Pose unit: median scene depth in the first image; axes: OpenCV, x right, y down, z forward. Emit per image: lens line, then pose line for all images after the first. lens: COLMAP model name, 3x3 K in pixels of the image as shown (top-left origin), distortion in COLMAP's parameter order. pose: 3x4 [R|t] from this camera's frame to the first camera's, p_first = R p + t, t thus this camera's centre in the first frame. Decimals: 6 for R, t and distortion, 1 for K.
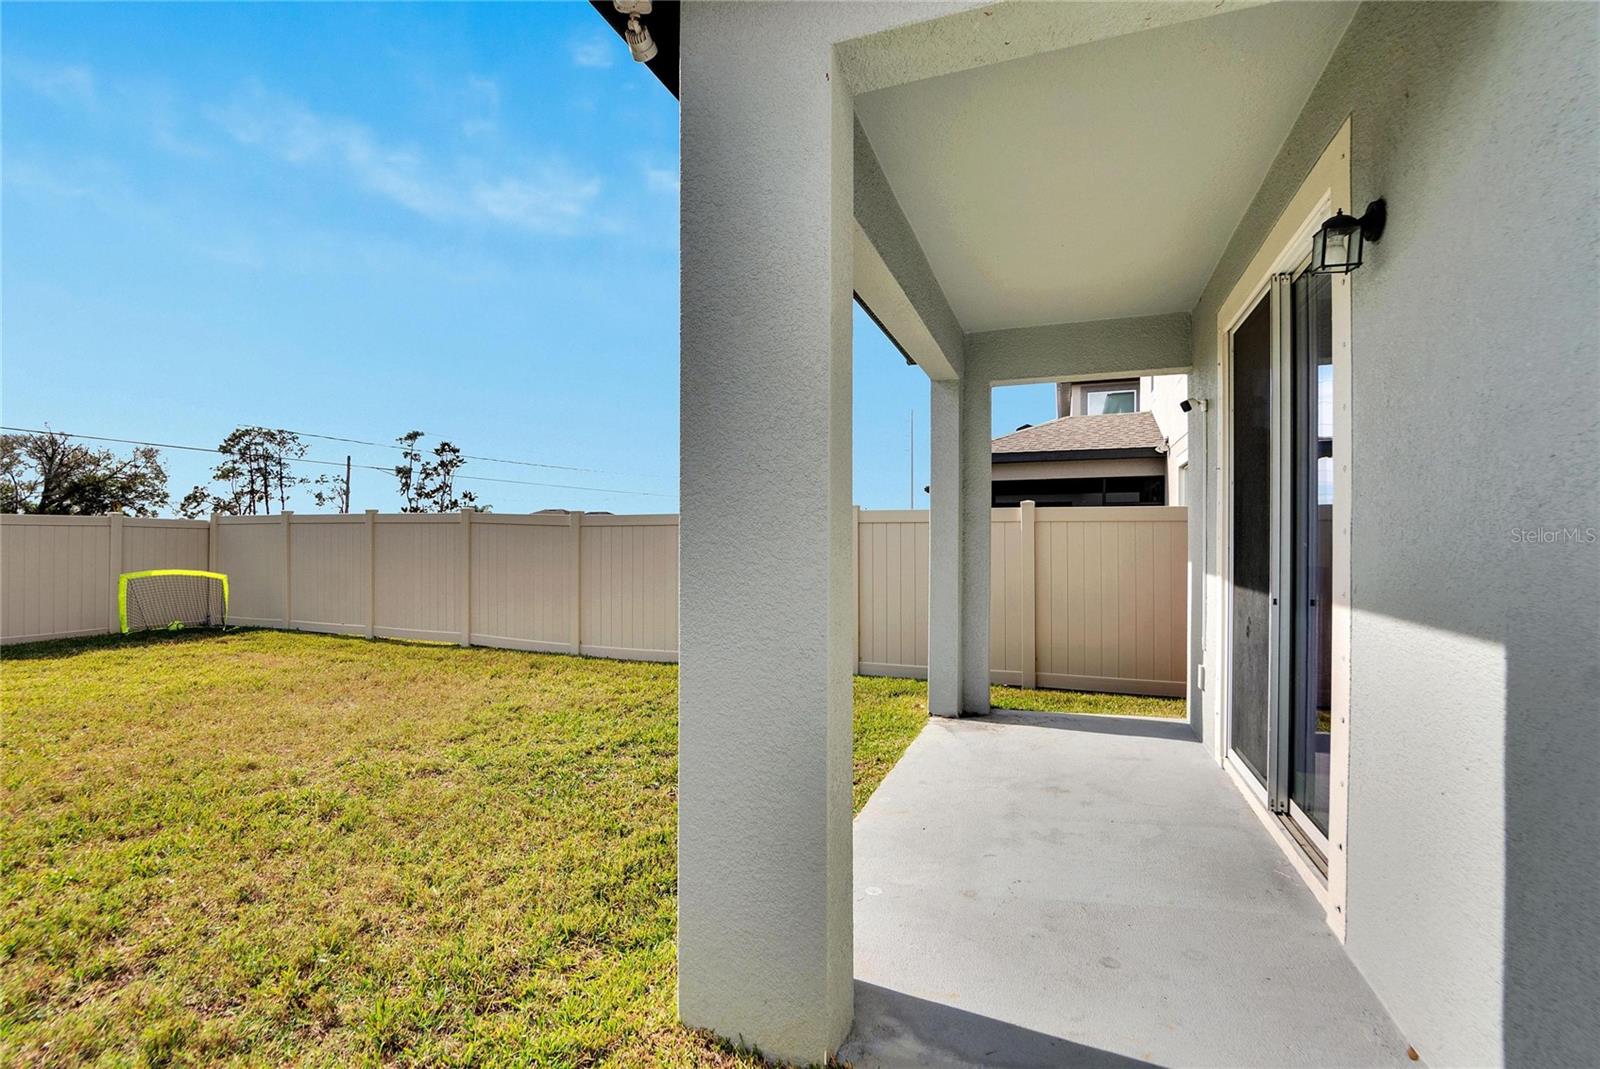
lens RADIAL K [[741.8, 0, 800.3], [0, 741.8, 537.0], [0, 0, 1]] dist [-0.010788, 0.001862]
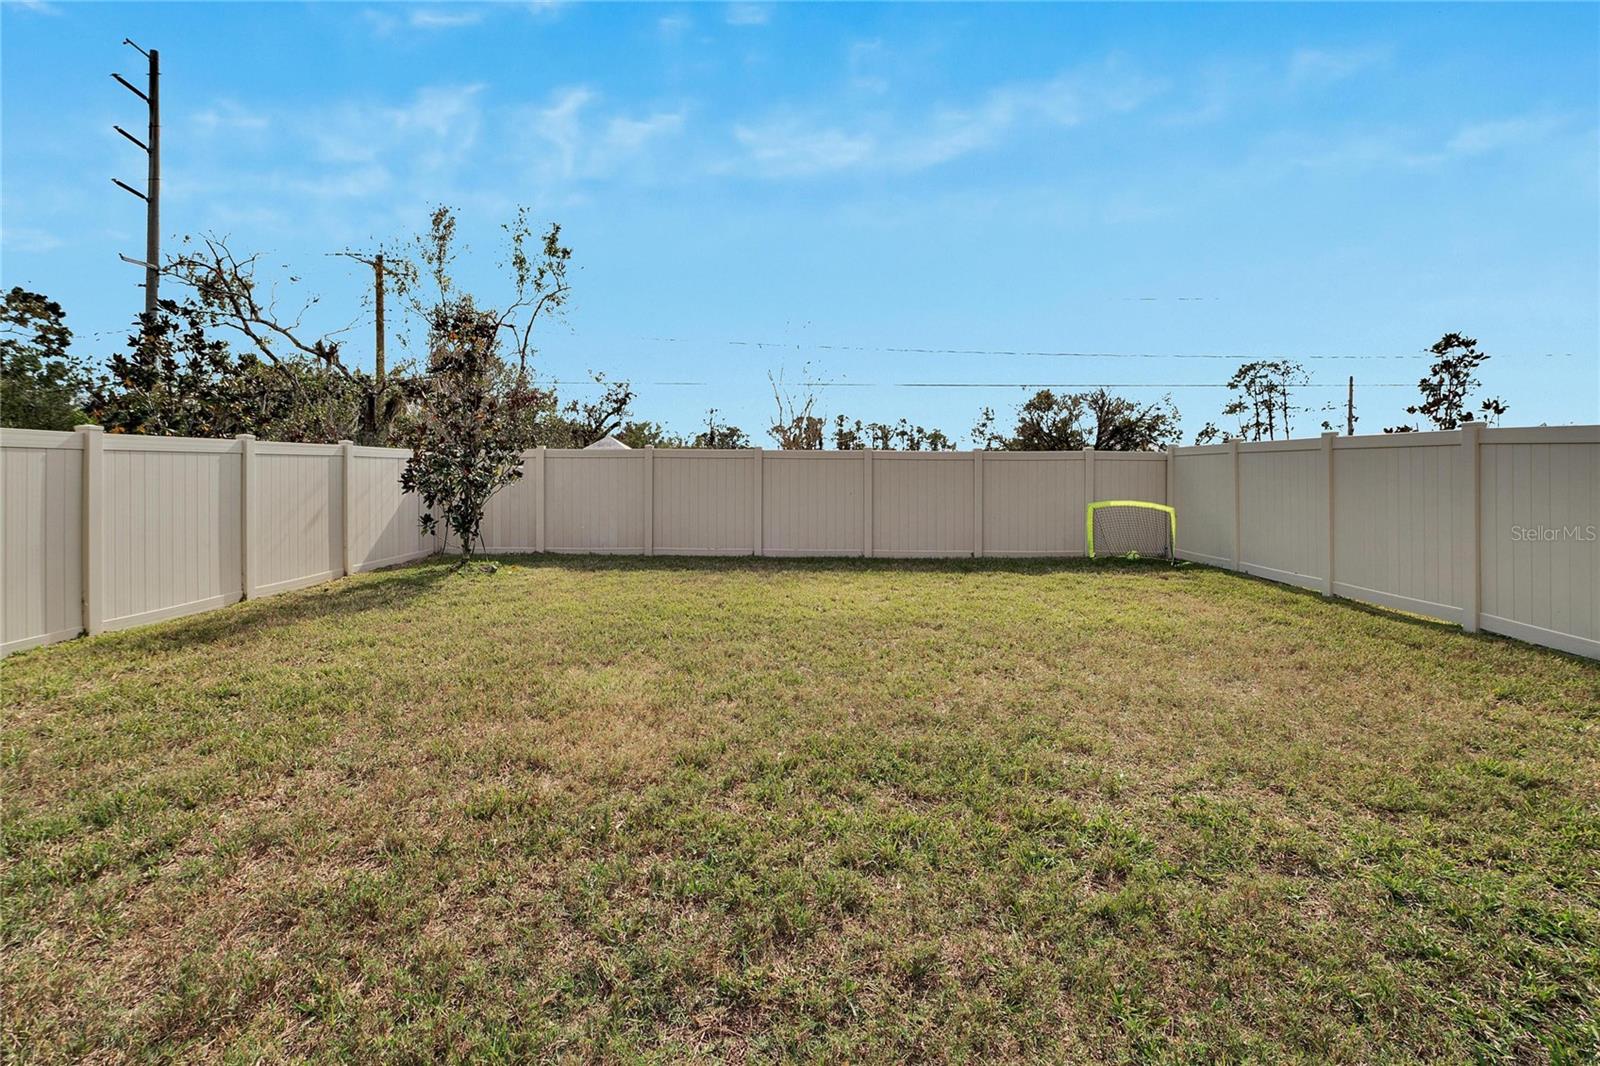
lens RADIAL K [[741.8, 0, 782.2], [0, 741.8, 468.3], [0, 0, 1]] dist [-0.010788, 0.001862]
pose [[0.337607, -0.007690, -0.941256, -0.040442], [0.006666, 0.999961, -0.005778, 0.001860], [0.941264, -0.004324, 0.337645, 0.199640]]
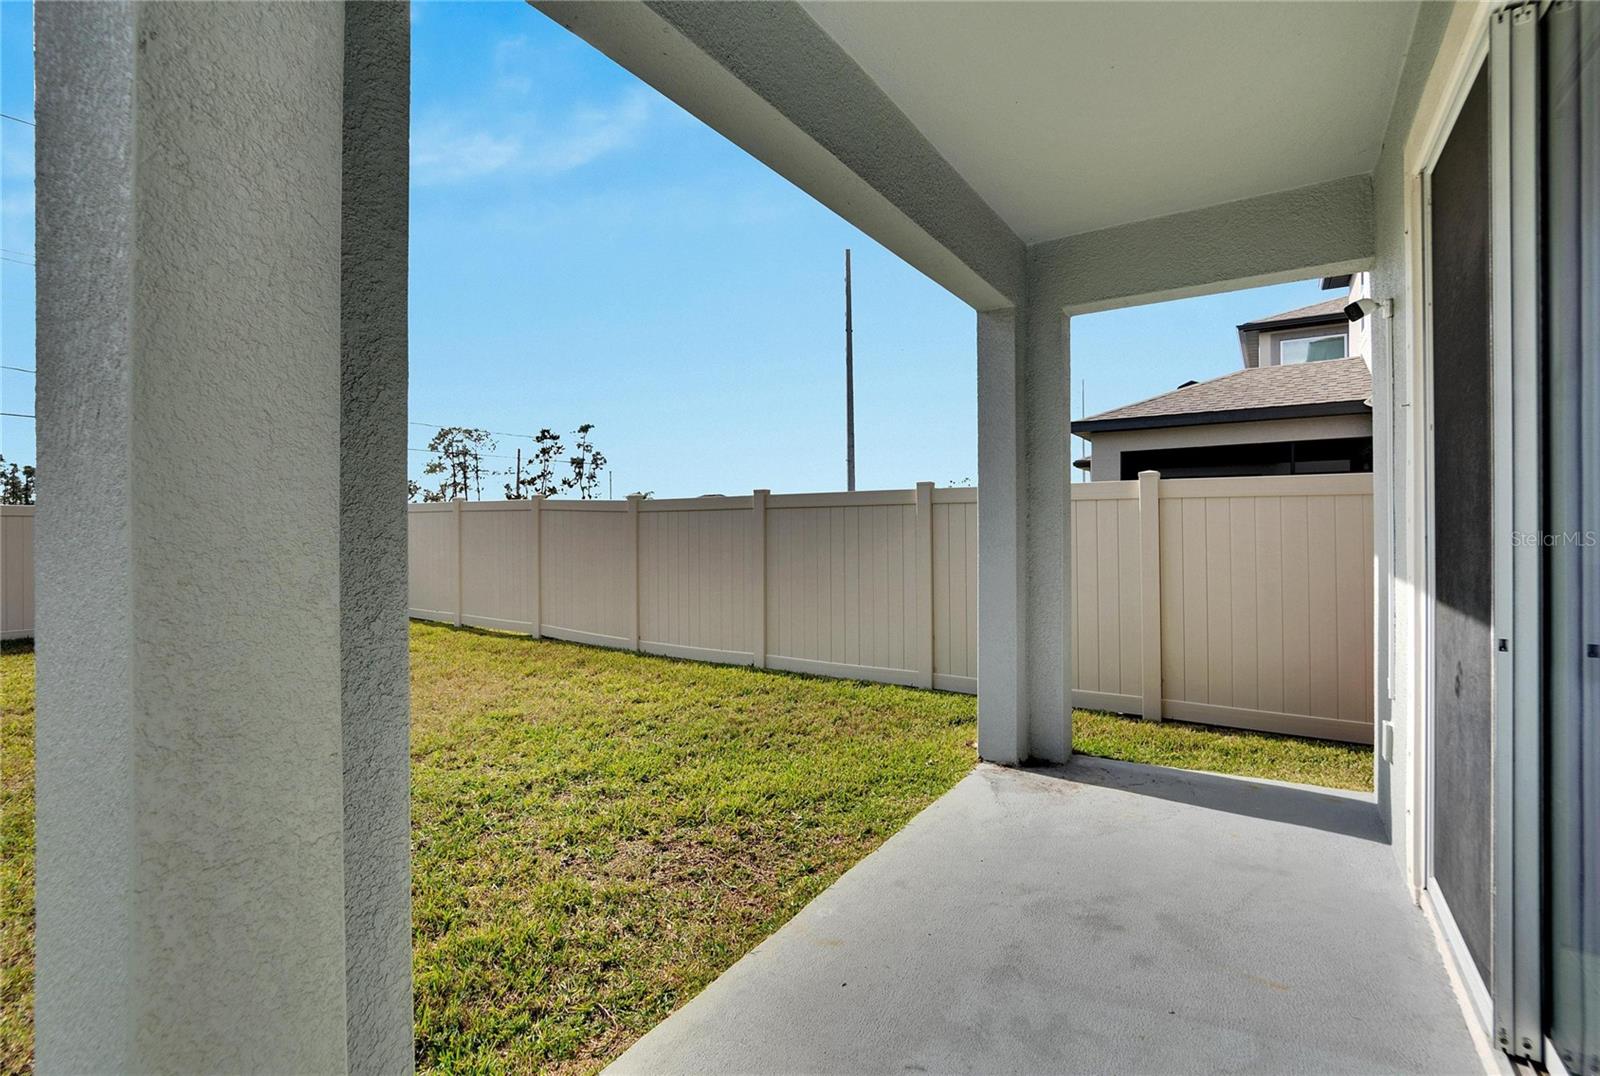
lens RADIAL K [[742.7, 0, 790.4], [0, 742.7, 520.8], [0, 0, 1]] dist [-0.015762, 0.006170]
pose [[0.970803, -0.010052, -0.239668, 0.103846], [0.010415, 0.999946, 0.000250, -0.001701], [0.239652, -0.002739, 0.970855, 0.139935]]
